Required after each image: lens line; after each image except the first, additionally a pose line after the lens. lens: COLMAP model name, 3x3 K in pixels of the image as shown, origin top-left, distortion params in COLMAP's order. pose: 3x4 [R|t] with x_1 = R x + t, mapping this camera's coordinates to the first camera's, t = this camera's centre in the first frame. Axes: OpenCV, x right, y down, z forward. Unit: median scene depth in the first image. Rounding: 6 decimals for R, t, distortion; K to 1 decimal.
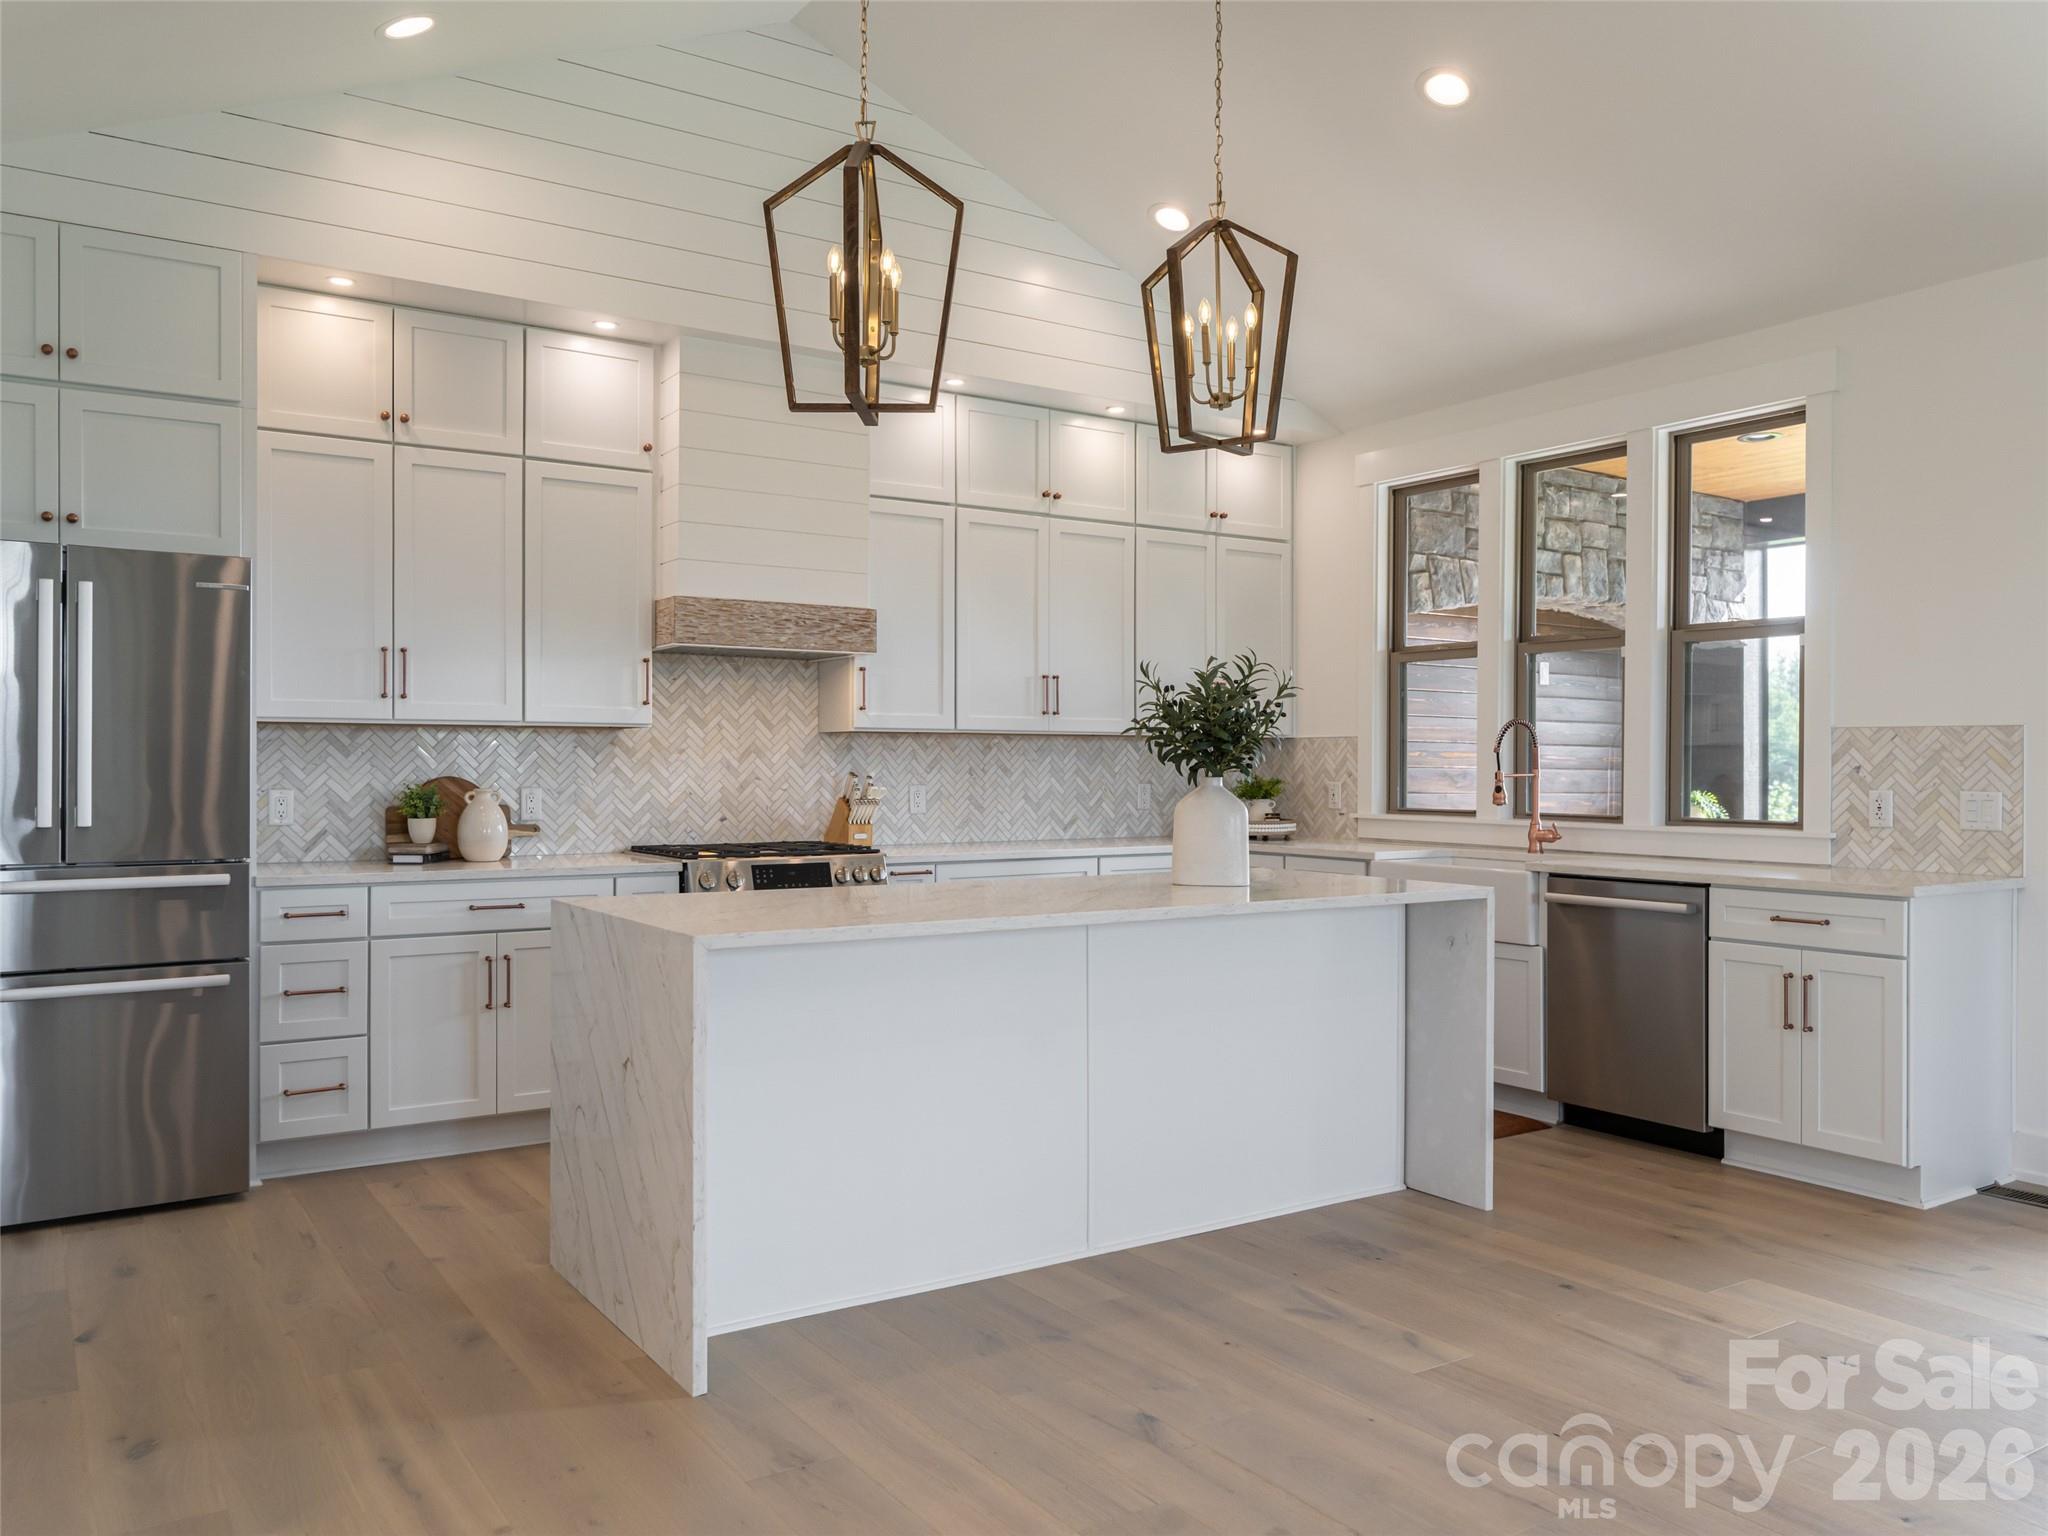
lens RADIAL K [[1535.6, 0, 1034.0], [0, 1535.6, 766.5], [0, 0, 1]] dist [-0.006996, 0.001721]
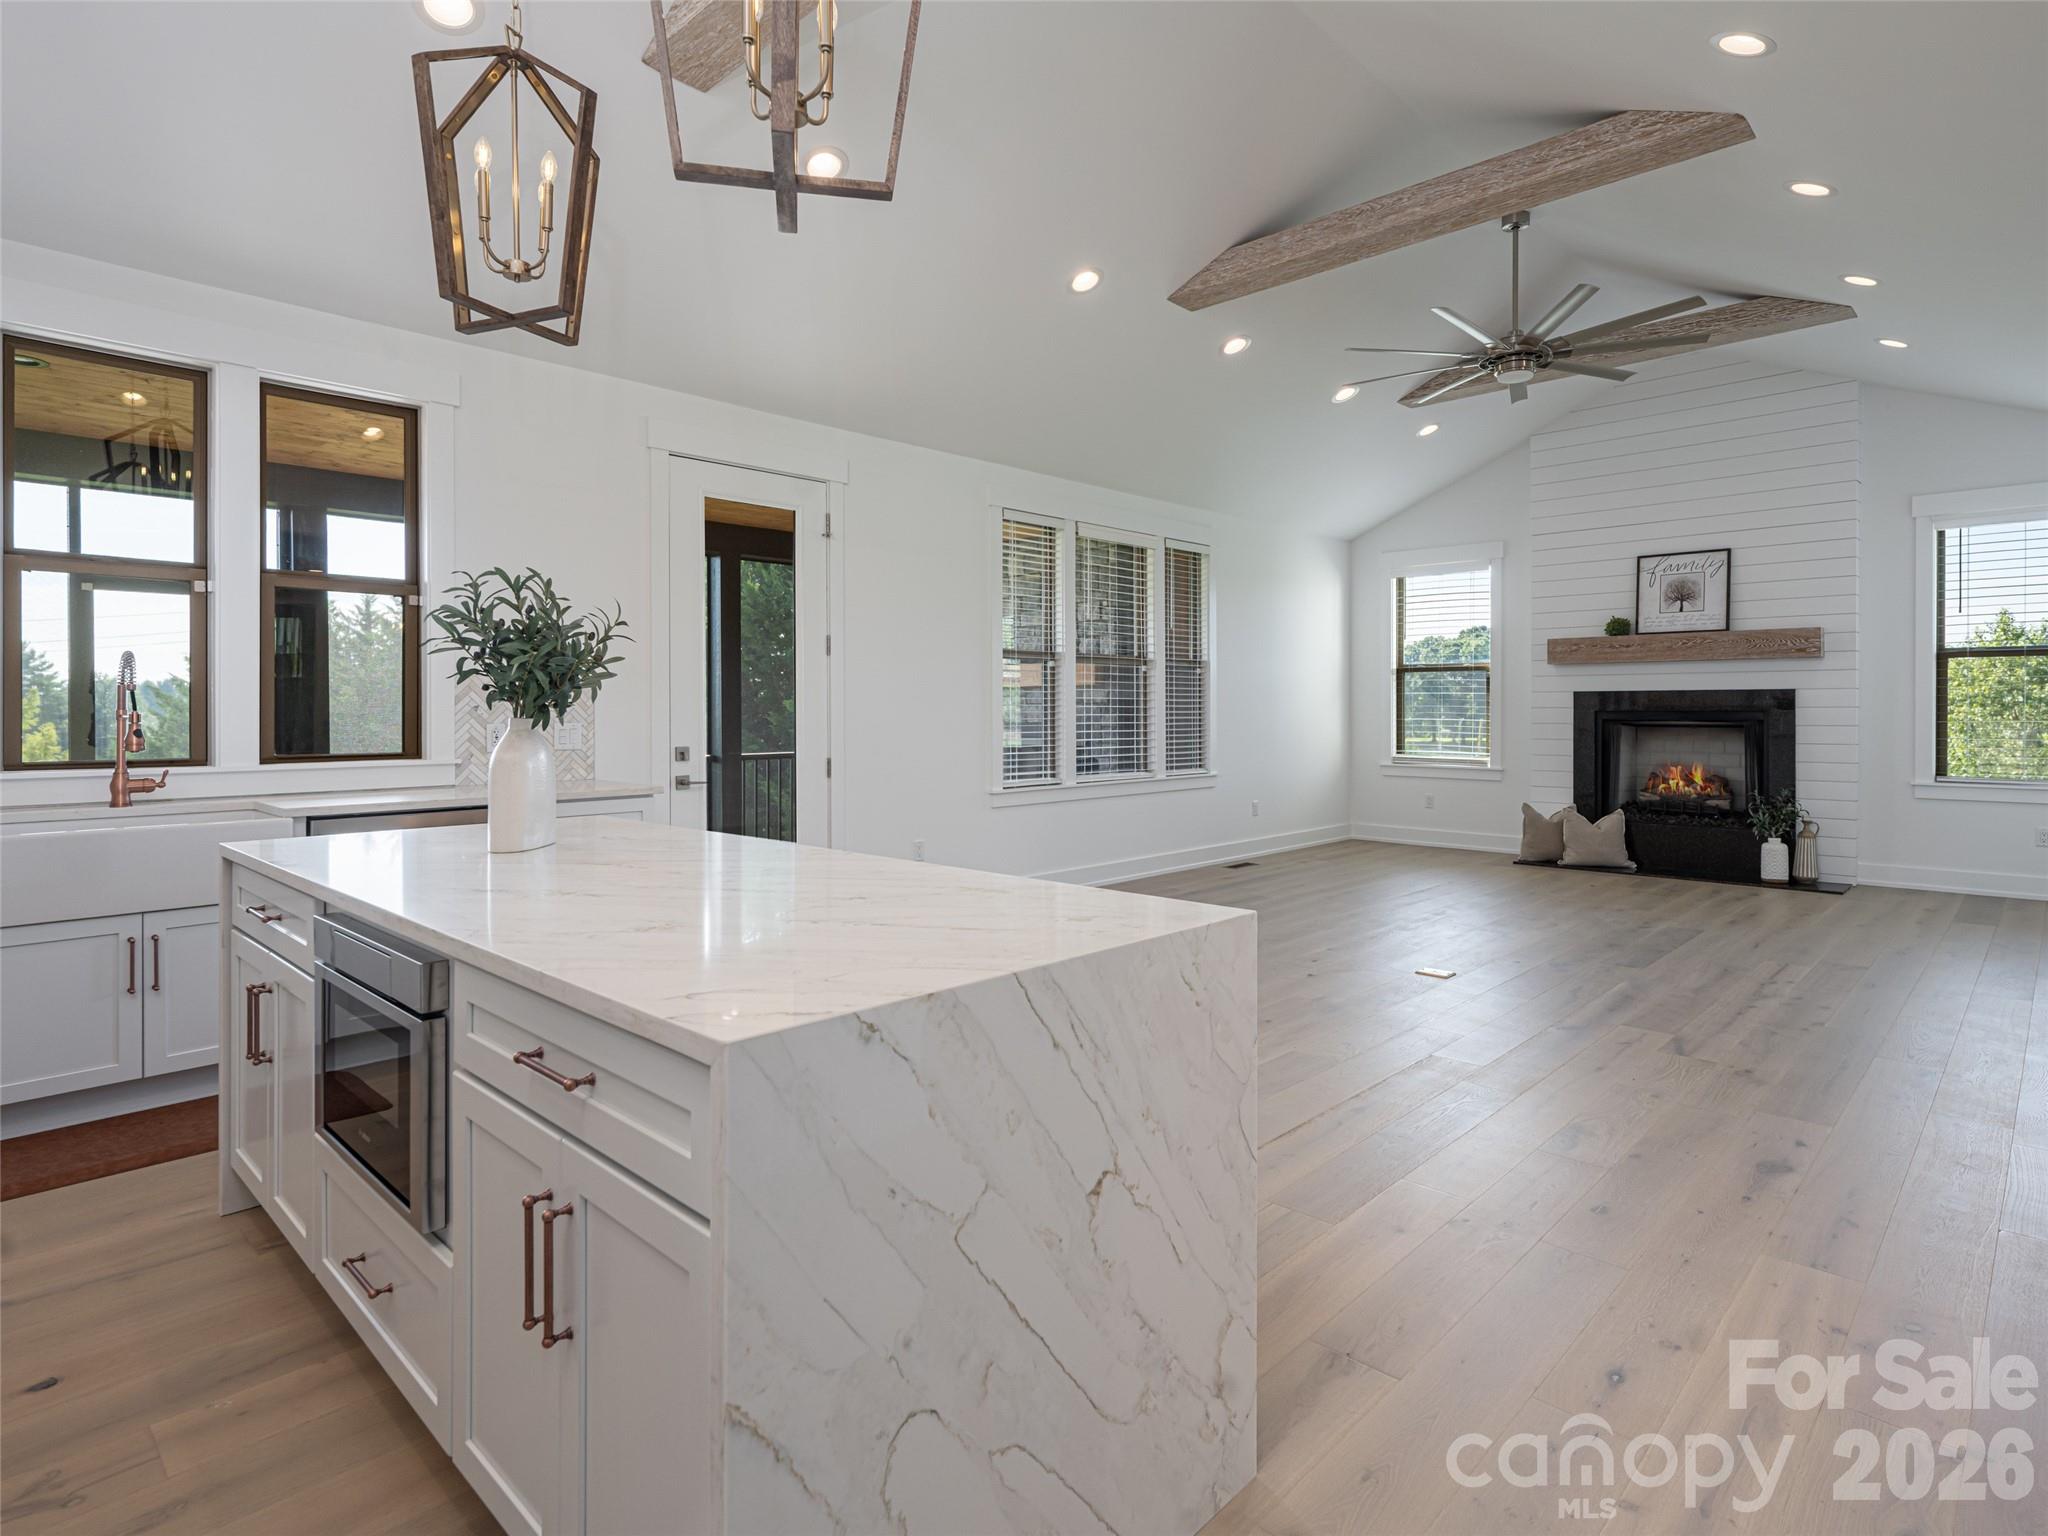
lens RADIAL K [[1083.6, 0, 1041.5], [0, 1083.6, 713.3], [0, 0, 1]] dist [0.001360, 0.001278]
pose [[-0.220664, -0.007721, 0.975319, -0.396770], [0.002304, 0.999962, 0.008437, -0.000426], [-0.975347, 0.004109, -0.220637, 0.646840]]
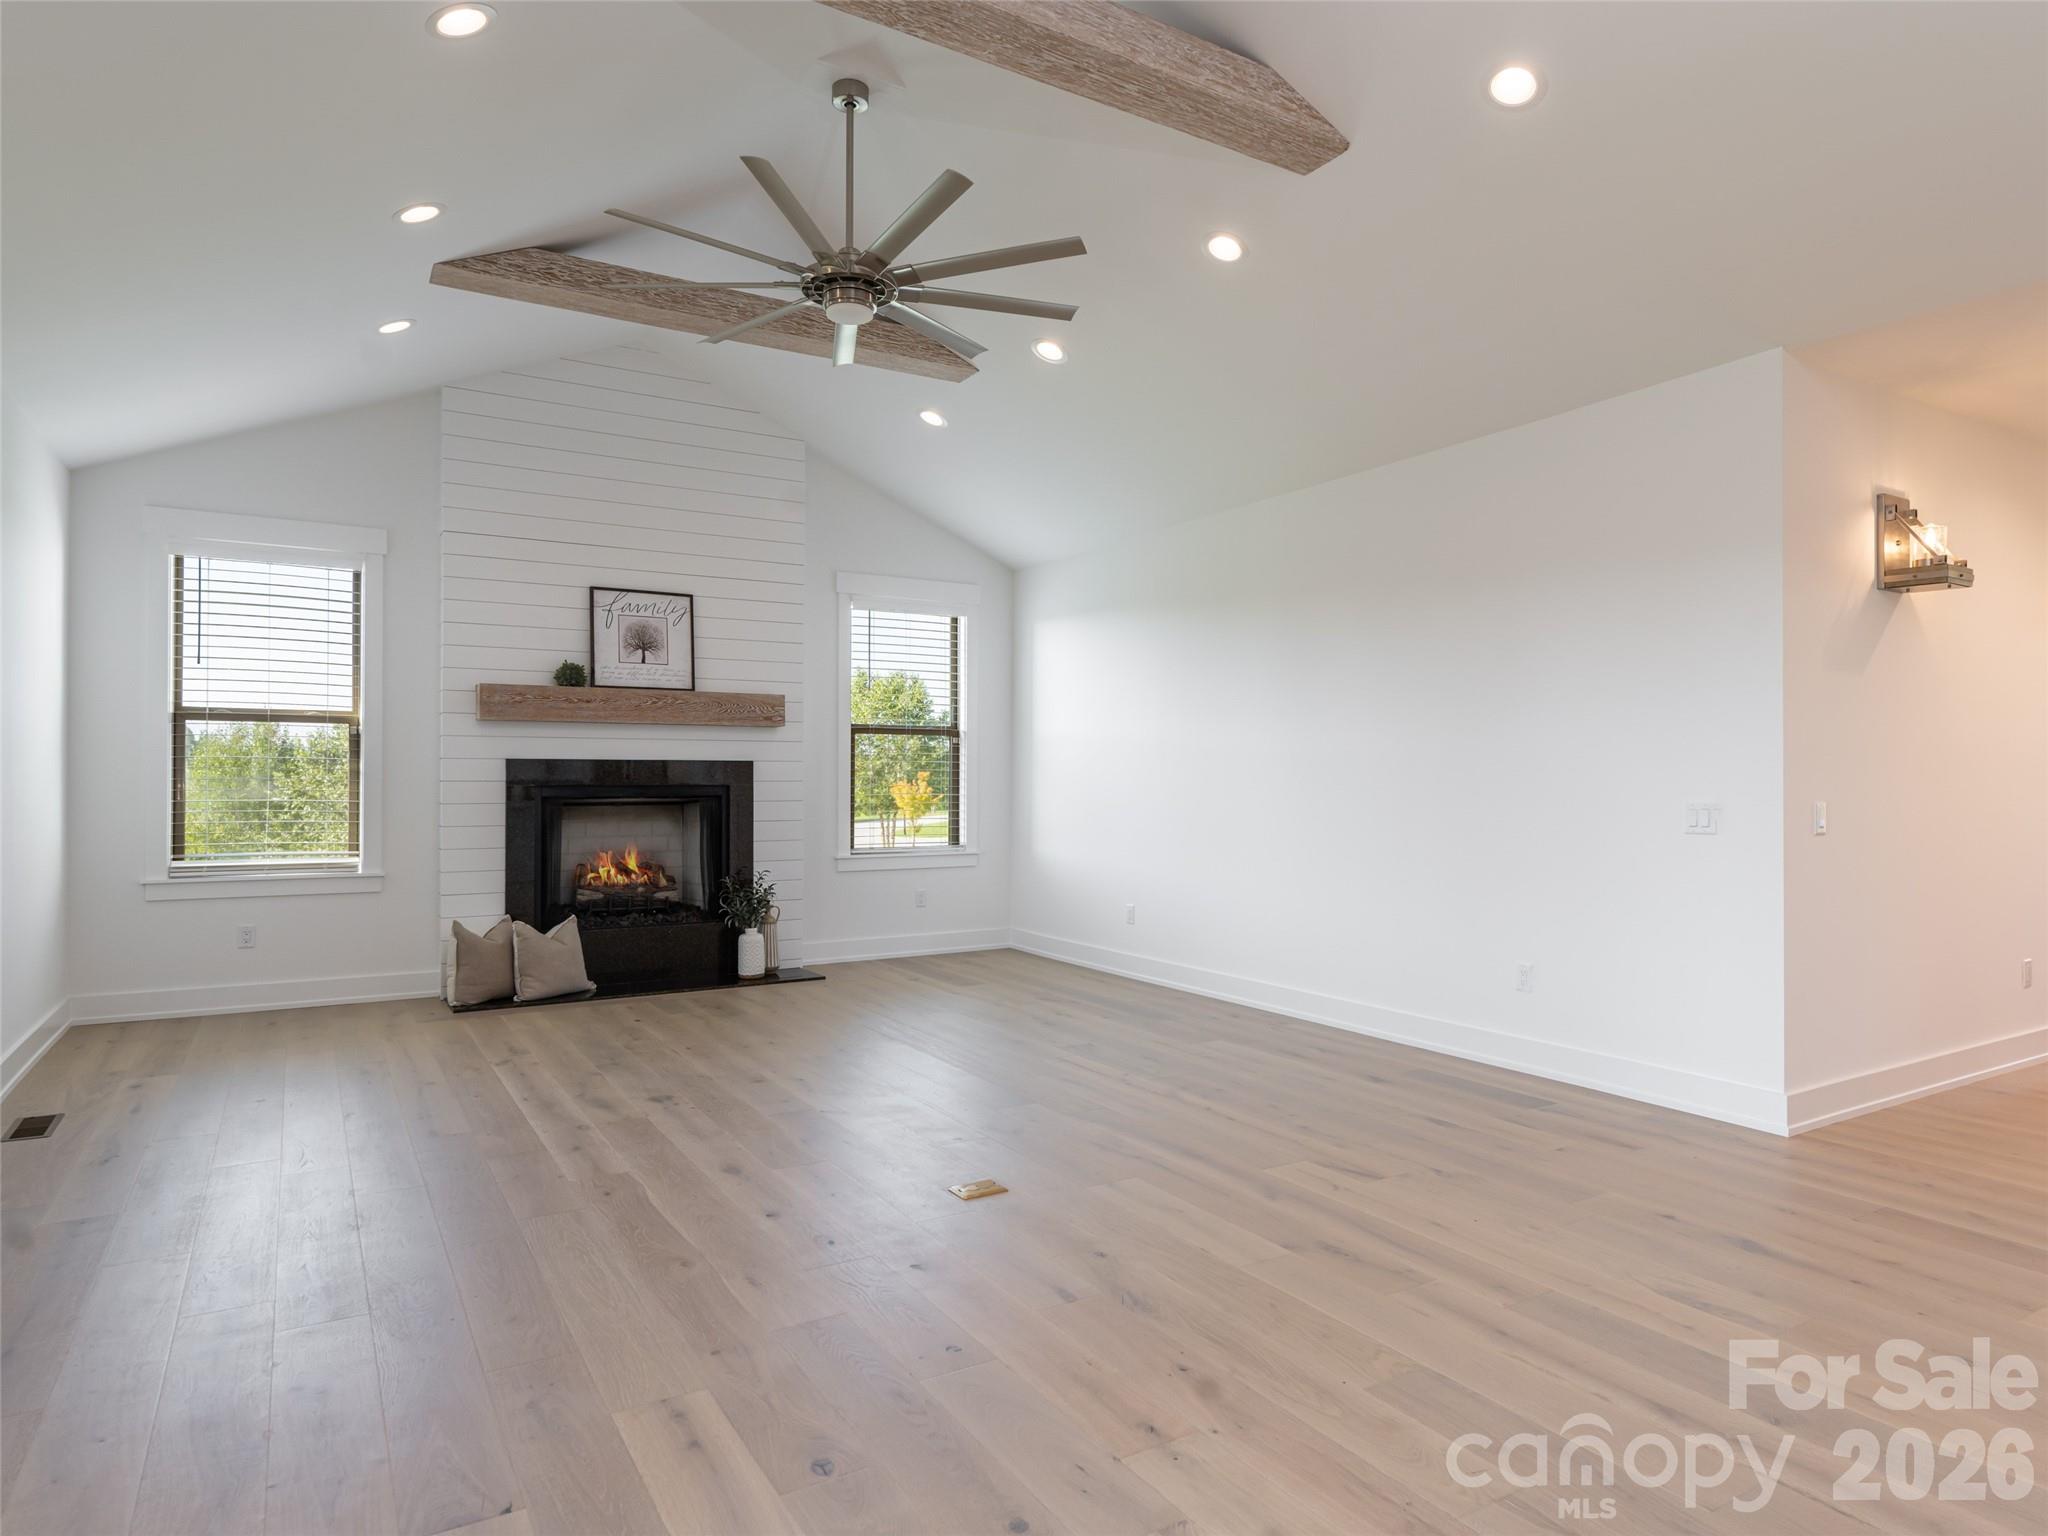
lens RADIAL K [[1208.3, 0, 1027.2], [0, 1208.3, 771.8], [0, 0, 1]] dist [0.000045, -0.000456]
pose [[-0.998961, -0.003818, 0.045421, 0.330360], [-0.004009, 0.999984, -0.004105, -0.000339], [-0.045405, -0.004282, -0.998959, 0.778929]]
